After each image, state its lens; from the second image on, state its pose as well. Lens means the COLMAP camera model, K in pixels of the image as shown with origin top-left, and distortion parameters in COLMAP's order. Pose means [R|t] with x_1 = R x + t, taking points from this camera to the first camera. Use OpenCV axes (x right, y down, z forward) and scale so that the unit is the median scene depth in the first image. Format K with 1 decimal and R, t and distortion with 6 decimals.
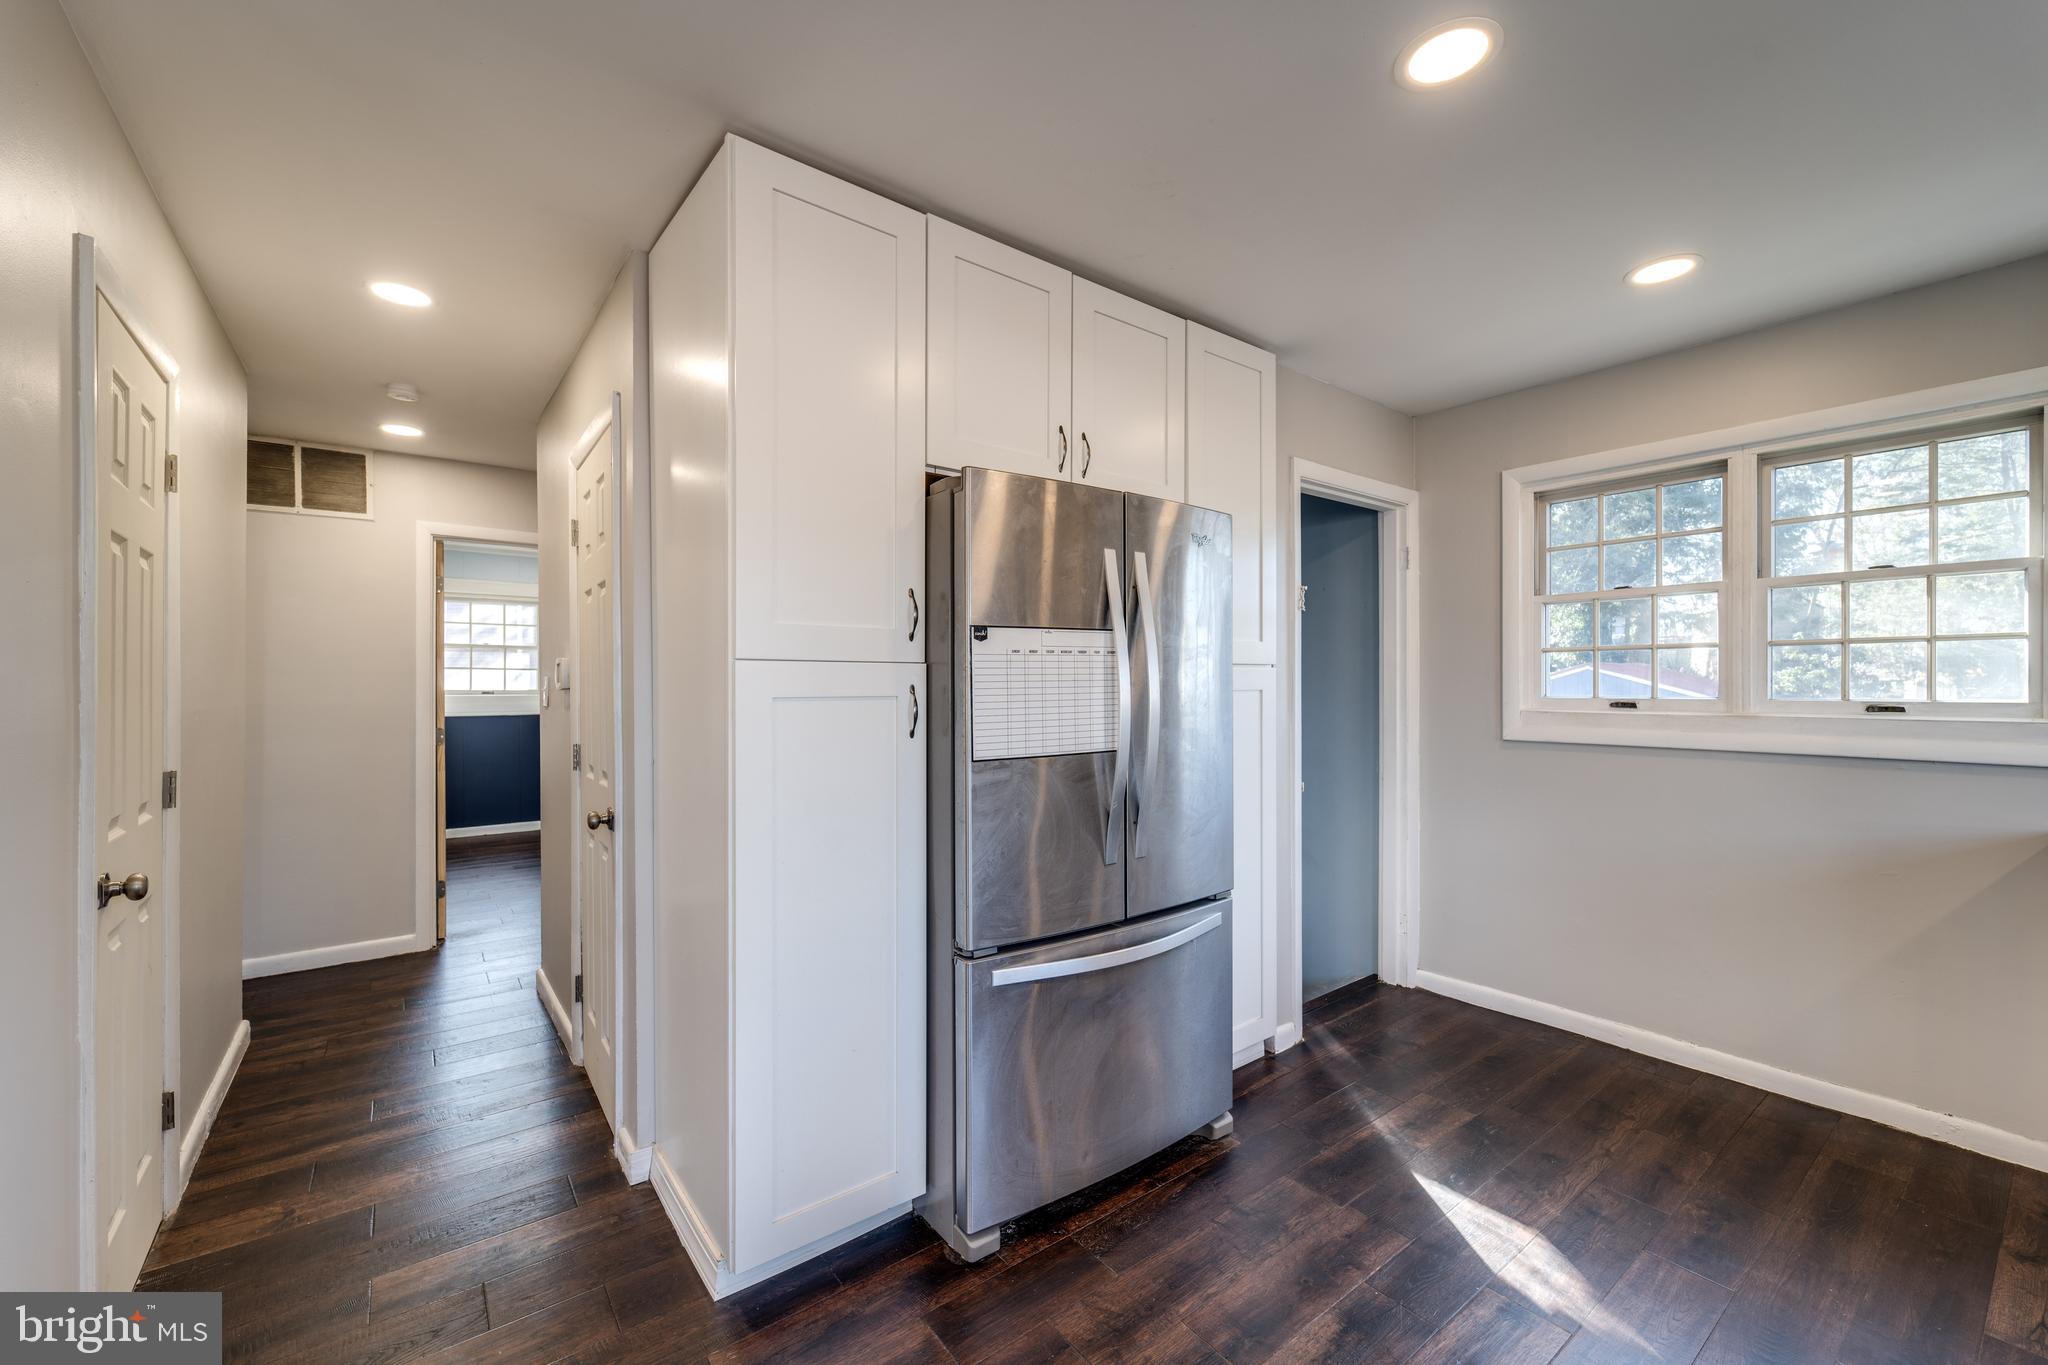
lens RADIAL K [[824.4, 0, 1022.0], [0, 824.4, 686.2], [0, 0, 1]] dist [0.002945, -0.001279]
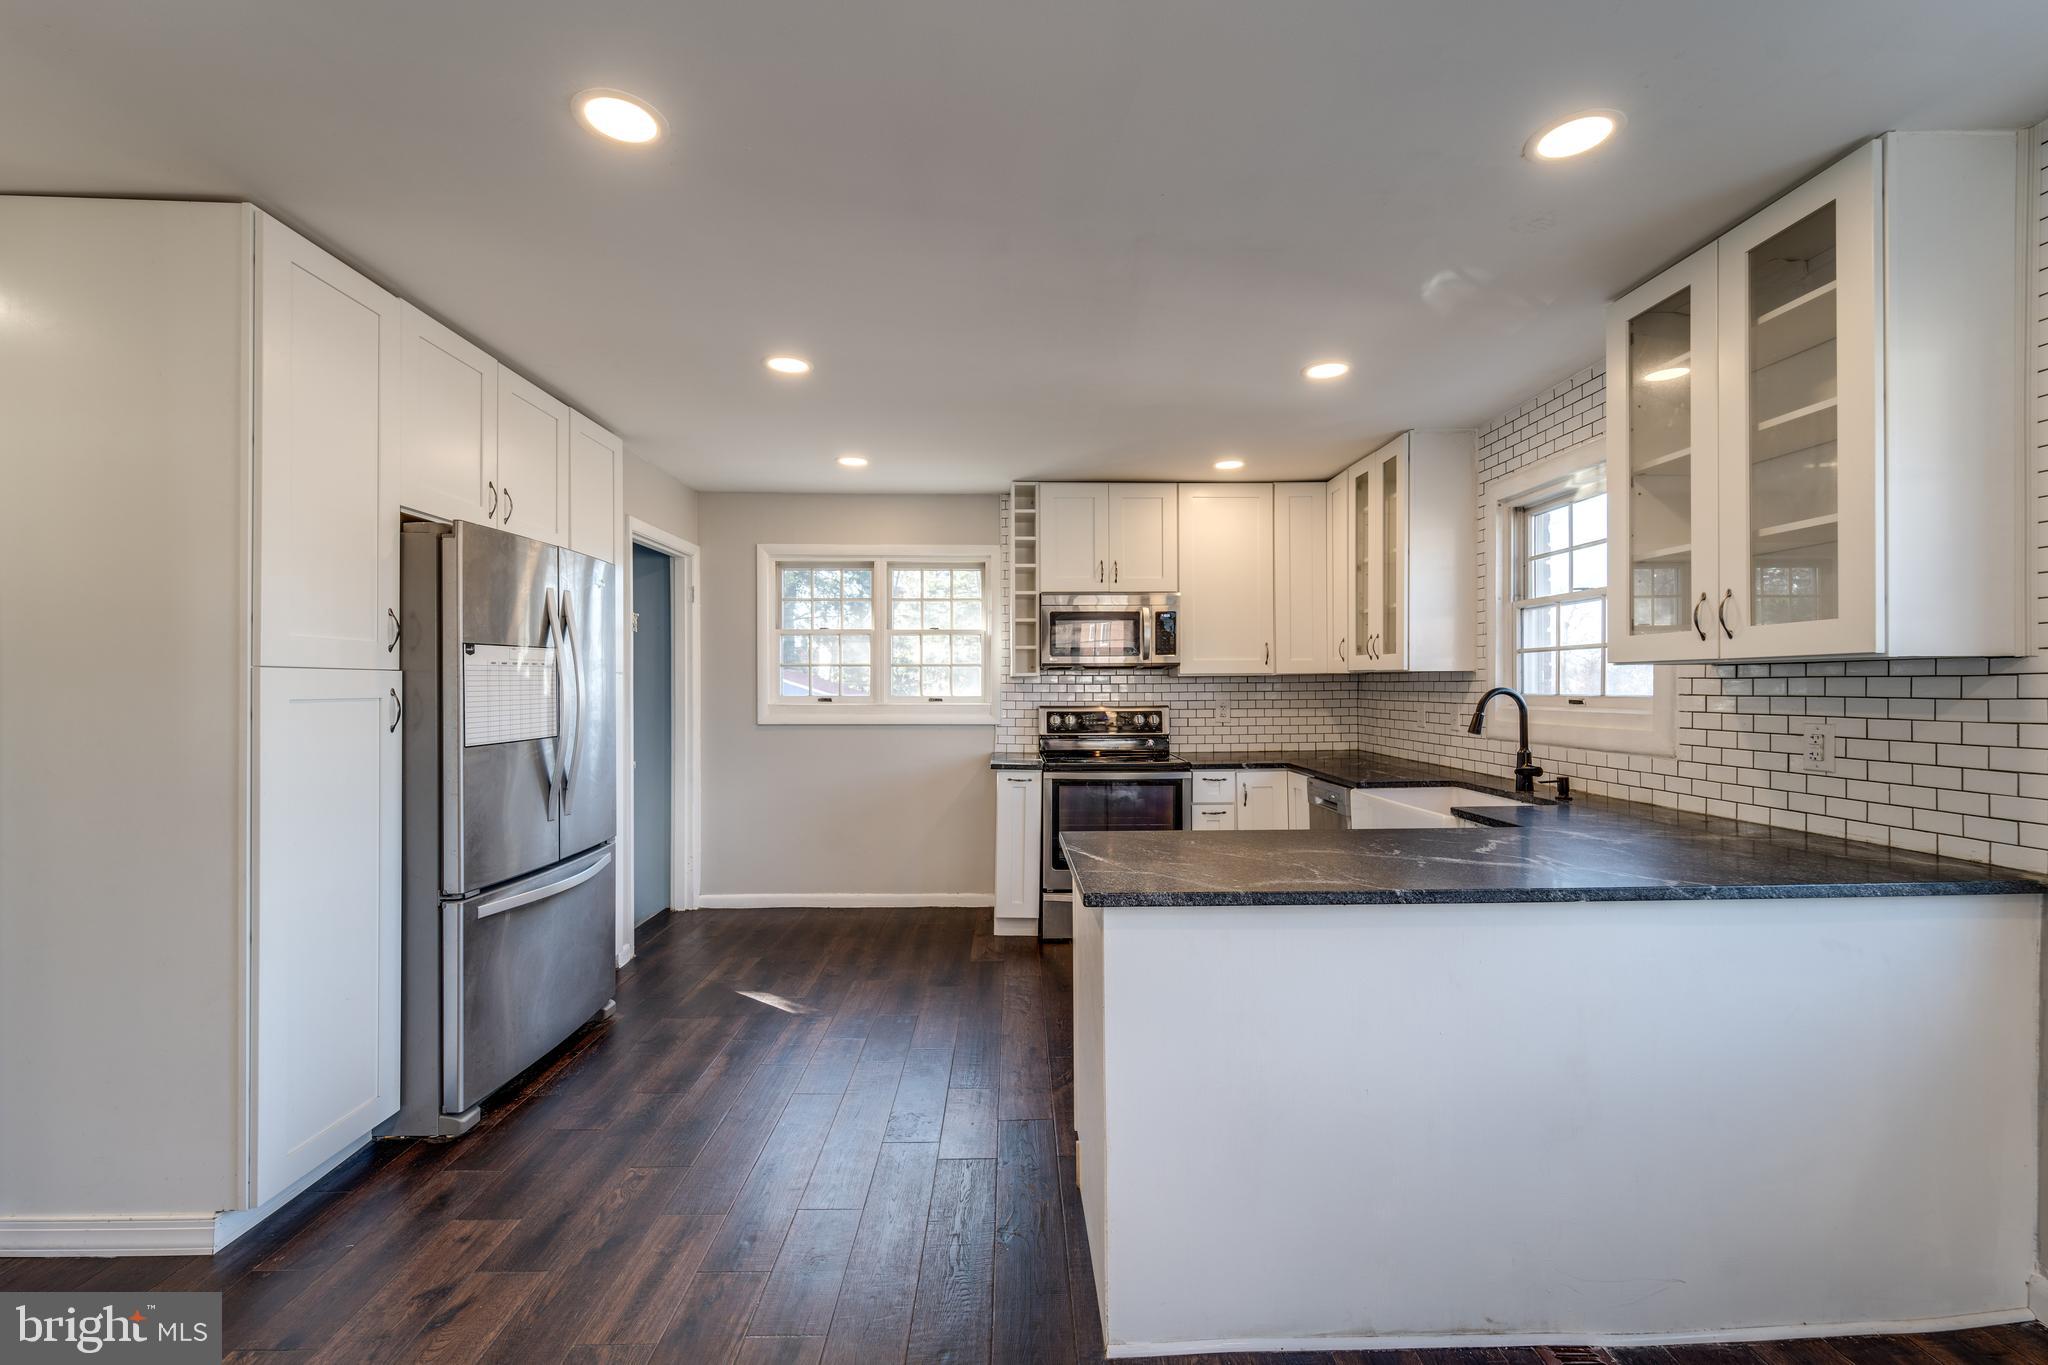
lens RADIAL K [[824.4, 0, 1025.0], [0, 824.4, 691.5], [0, 0, 1]] dist [0.002945, -0.001279]
pose [[0.594119, -0.004234, 0.804366, -0.449957], [0.000830, 0.999989, 0.004650, -0.001492], [-0.804376, -0.002095, 0.594116, -0.374960]]
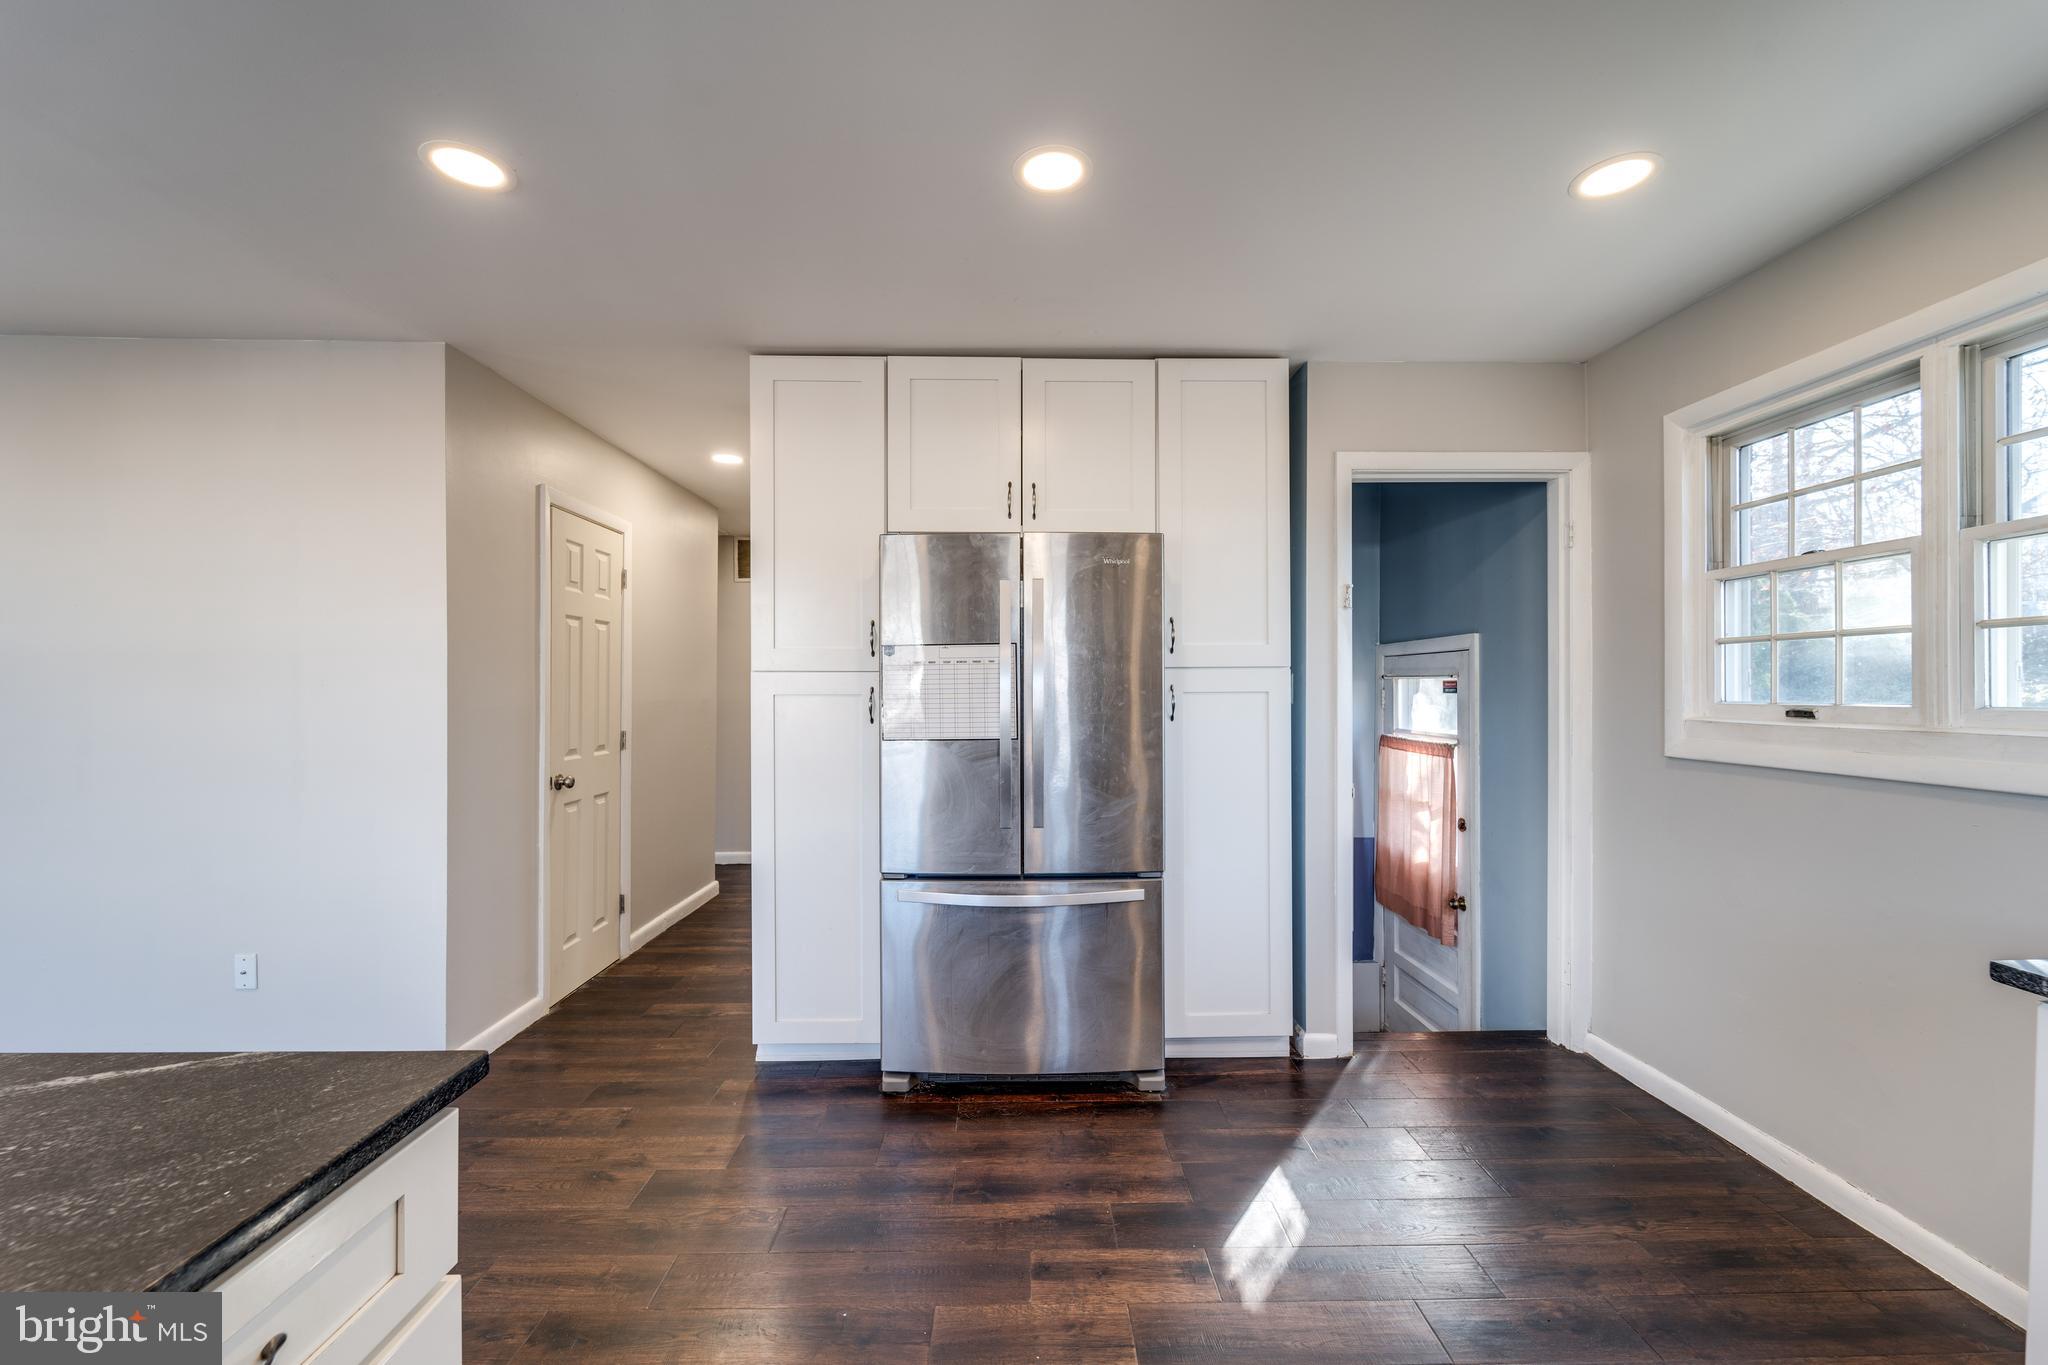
lens RADIAL K [[824.4, 0, 1026.8], [0, 824.4, 687.7], [0, 0, 1]] dist [0.002945, -0.001279]
pose [[0.801547, -0.000400, -0.597932, 0.772091], [-0.001092, 0.999997, -0.002132, 0.002575], [0.597931, 0.002362, 0.801544, 0.003325]]
